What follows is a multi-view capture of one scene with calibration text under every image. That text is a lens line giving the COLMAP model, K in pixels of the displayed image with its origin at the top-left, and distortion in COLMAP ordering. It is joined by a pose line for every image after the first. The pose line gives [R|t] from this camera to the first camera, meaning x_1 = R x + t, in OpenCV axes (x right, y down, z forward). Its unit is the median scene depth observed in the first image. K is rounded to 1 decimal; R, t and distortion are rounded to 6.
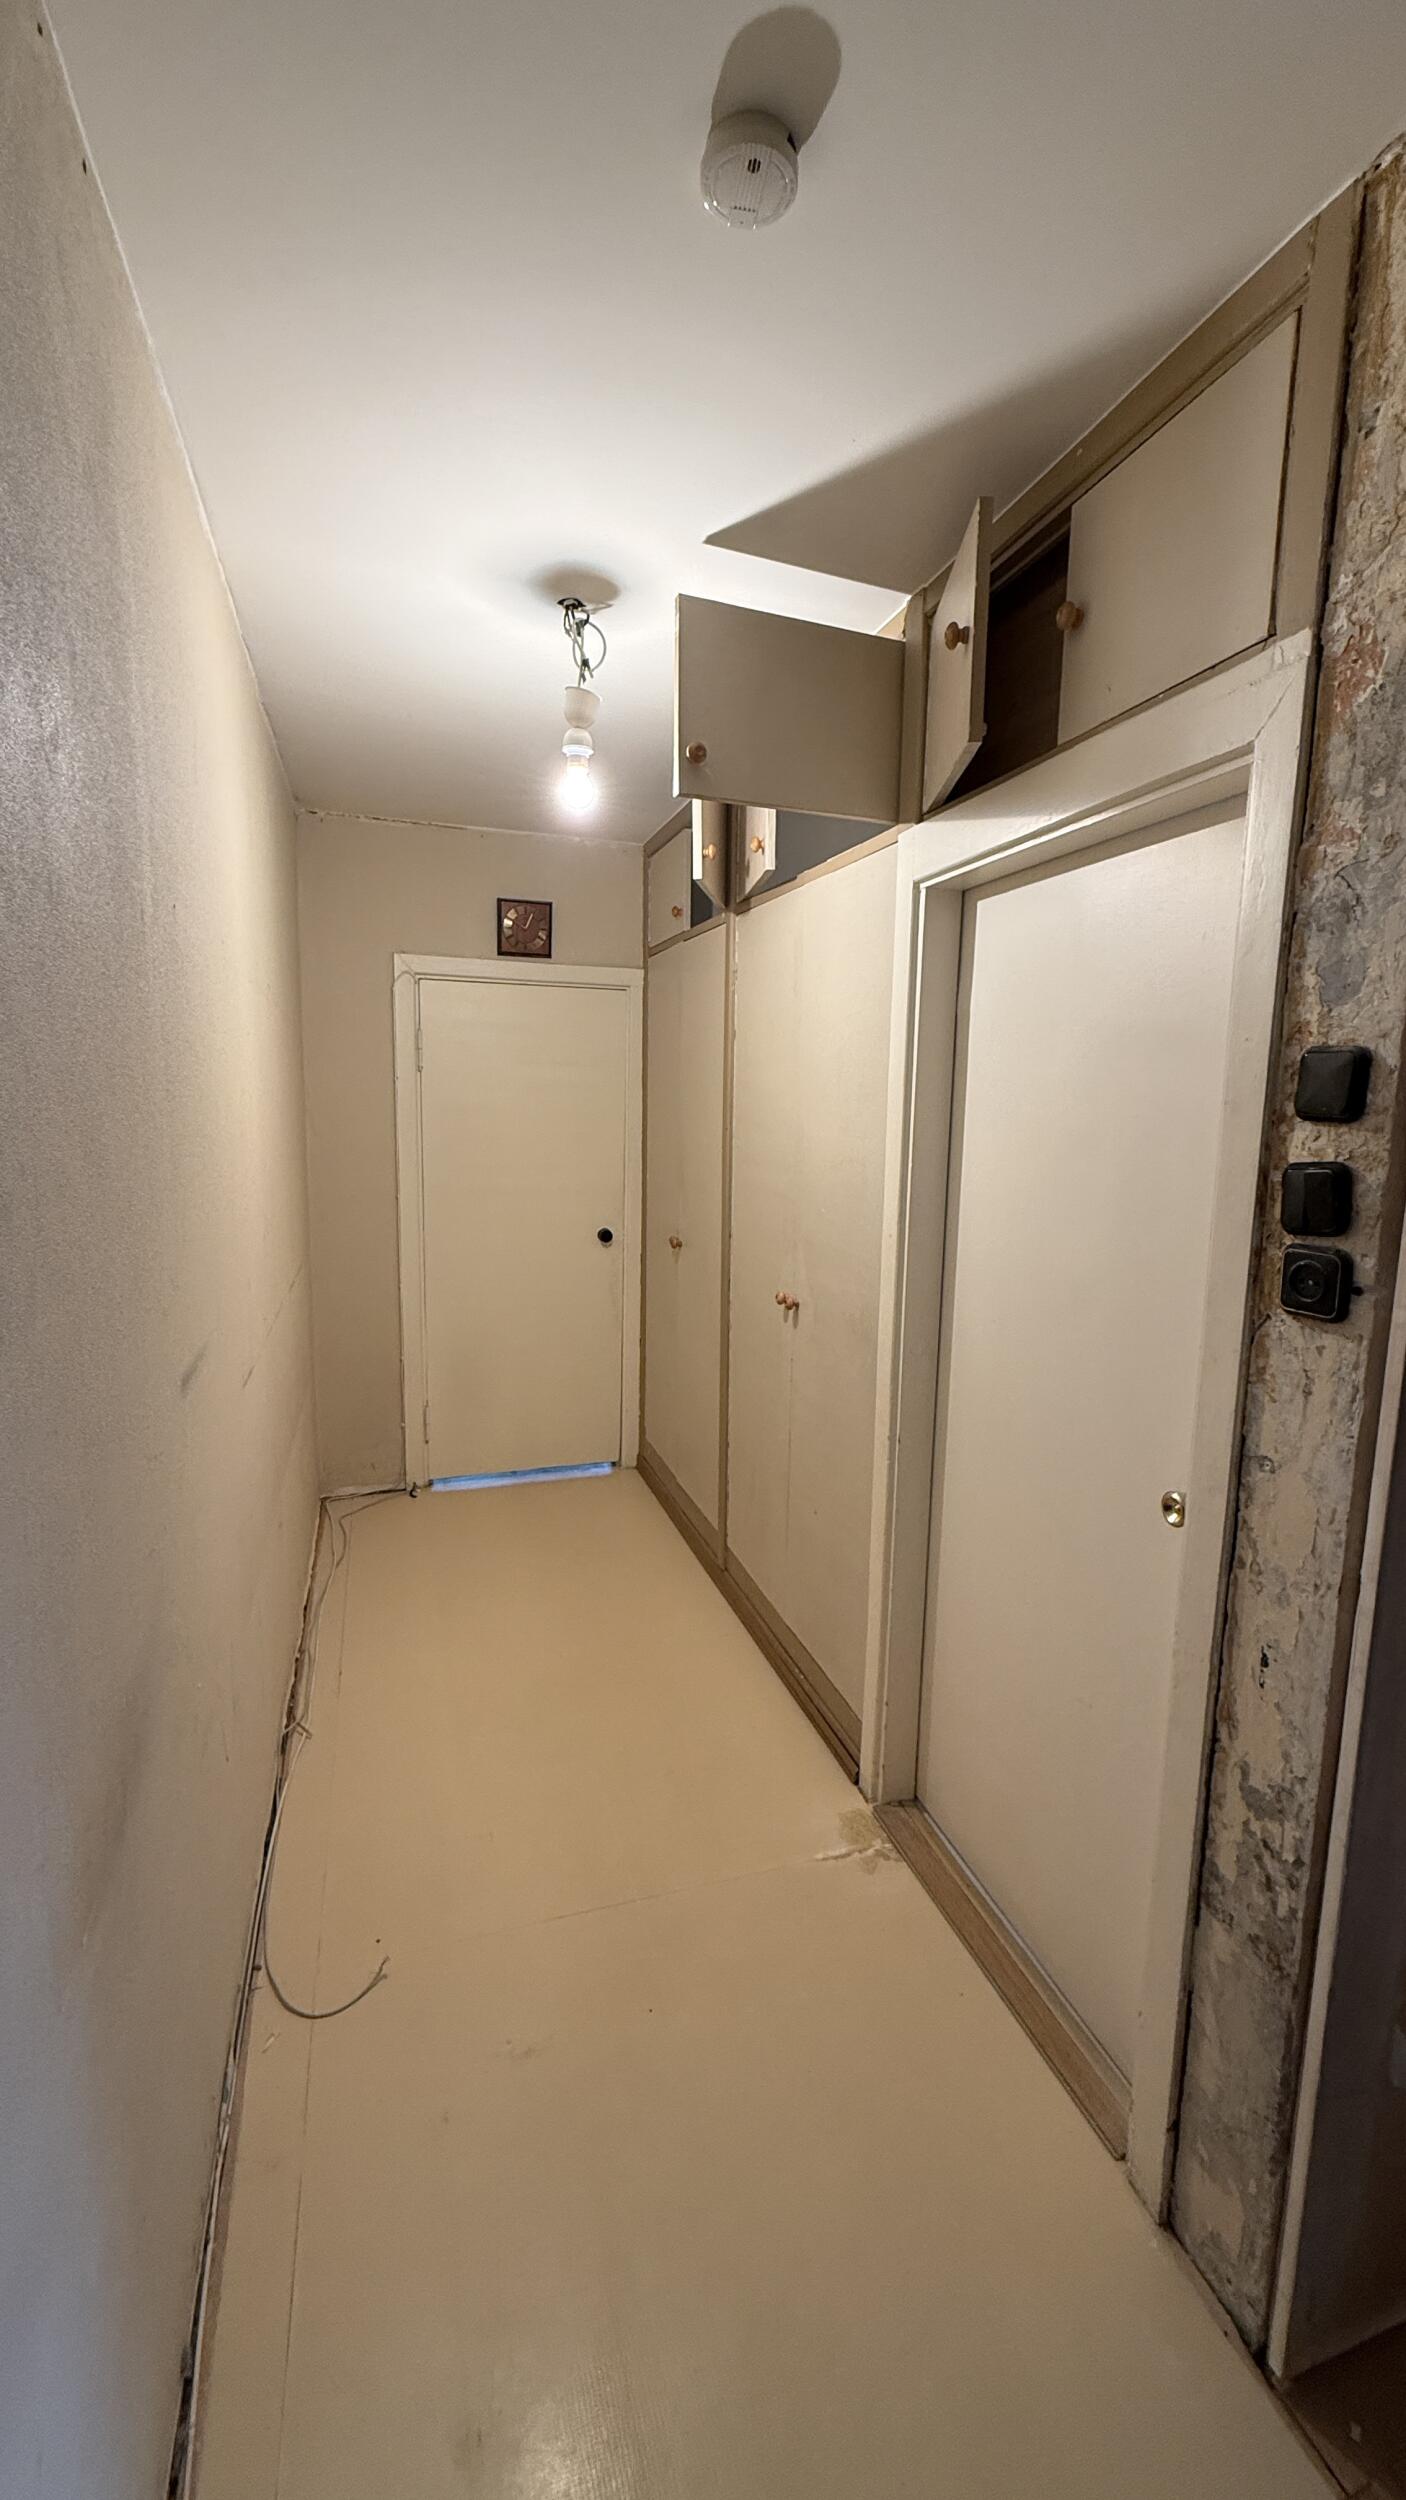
lens RADIAL K [[990.9, 0, 703.1], [0, 990.9, 1248.1], [0, 0, 1]] dist [0.000940, -0.000037]
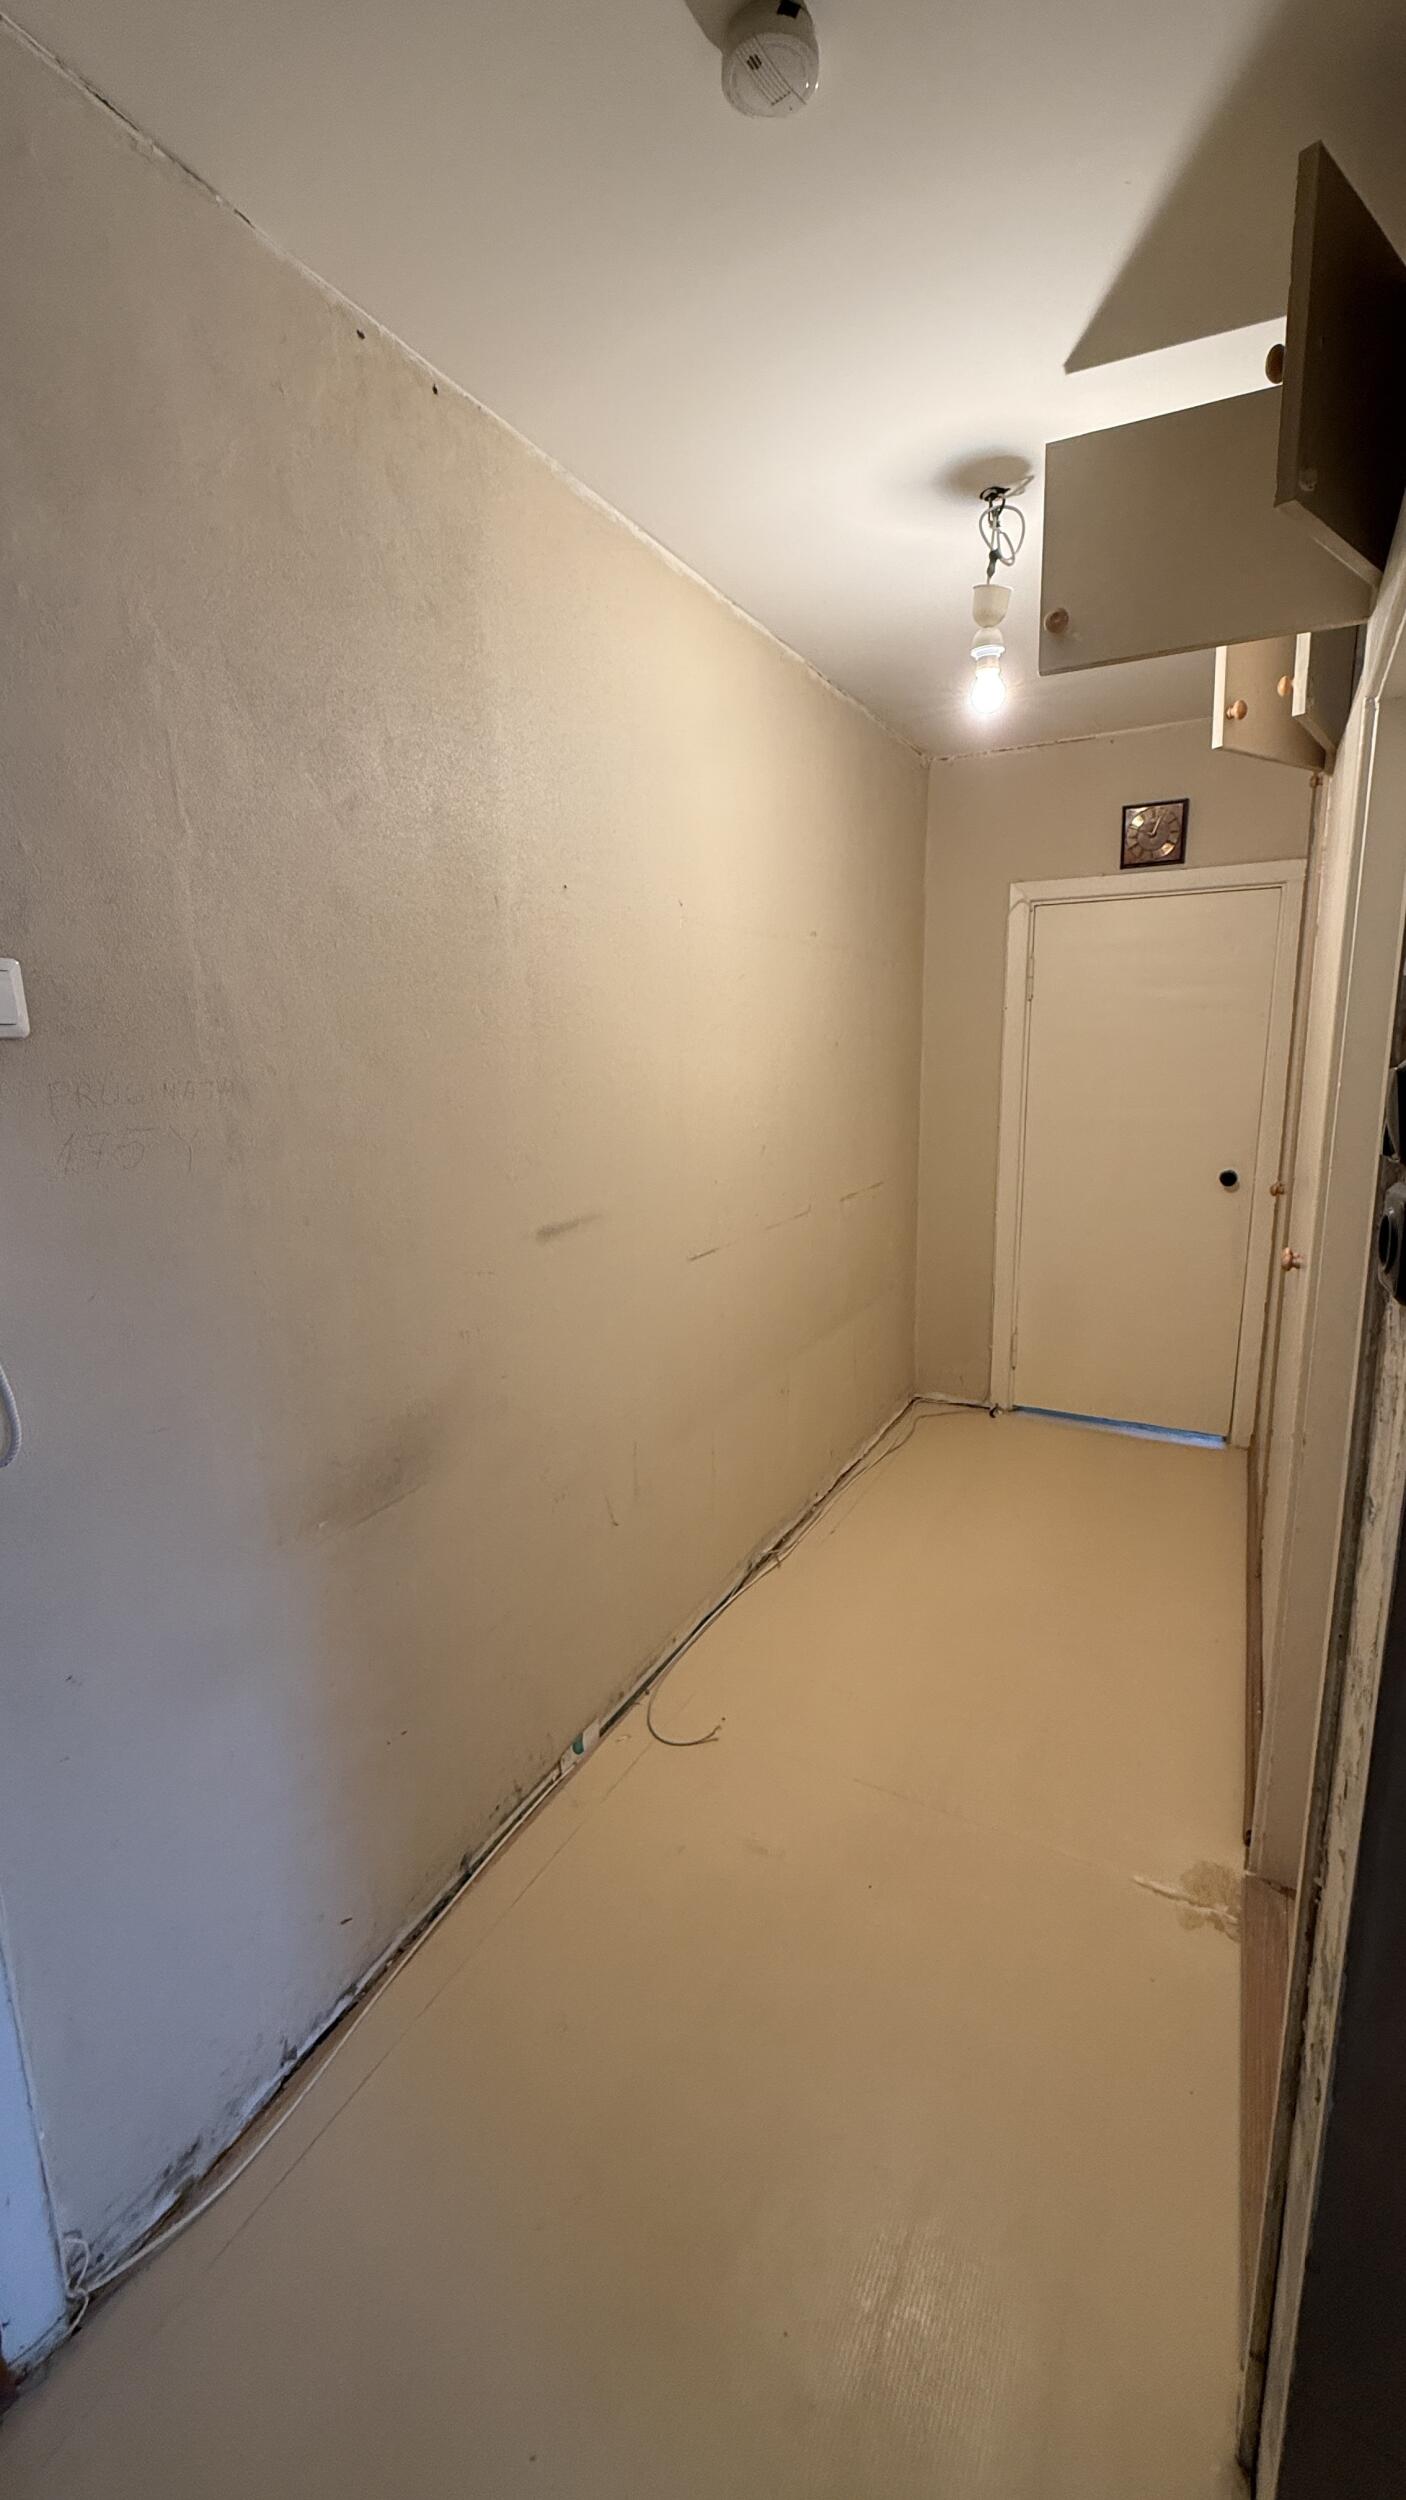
lens RADIAL K [[990.9, 0, 708.6], [0, 990.9, 1247.3], [0, 0, 1]] dist [0.000940, -0.000037]
pose [[0.692669, 0.115957, -0.711873, 0.237626], [-0.074912, 0.993220, 0.088896, 0.004975], [0.717355, -0.008248, 0.696659, 0.069077]]
